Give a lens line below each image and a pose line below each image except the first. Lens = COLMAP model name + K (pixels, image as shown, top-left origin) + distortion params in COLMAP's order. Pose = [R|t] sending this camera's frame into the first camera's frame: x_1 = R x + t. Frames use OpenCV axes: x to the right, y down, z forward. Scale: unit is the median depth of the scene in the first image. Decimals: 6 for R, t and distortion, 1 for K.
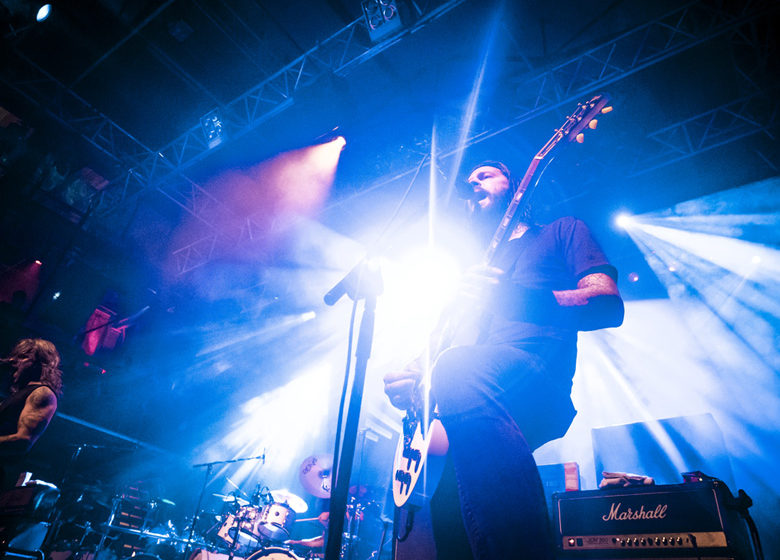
lens RADIAL K [[548.2, 0, 392.7], [0, 548.2, 278.6], [0, 0, 1]] dist [-0.006664, 0.002932]
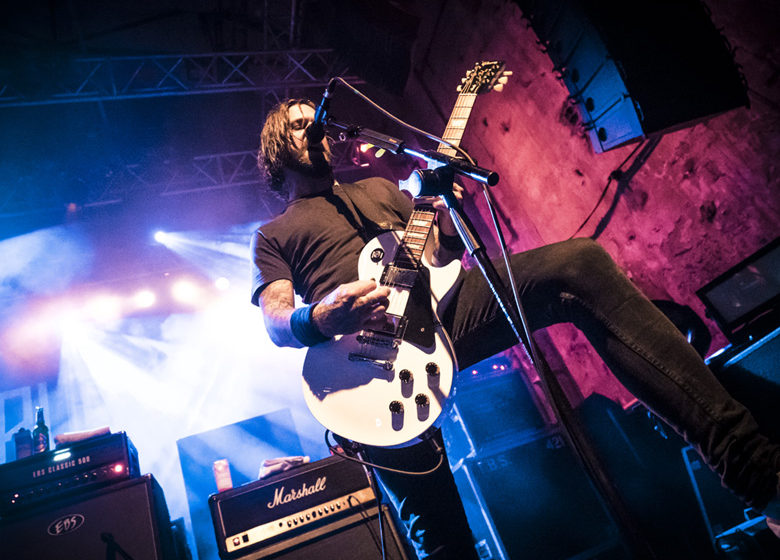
lens RADIAL K [[548.2, 0, 390.9], [0, 548.2, 280.4], [0, 0, 1]] dist [-0.006664, 0.002932]
pose [[0.593951, 0.097665, 0.798551, -0.325842], [-0.050754, 0.995176, -0.083962, 0.103931], [-0.802899, 0.009339, 0.596042, 0.229234]]
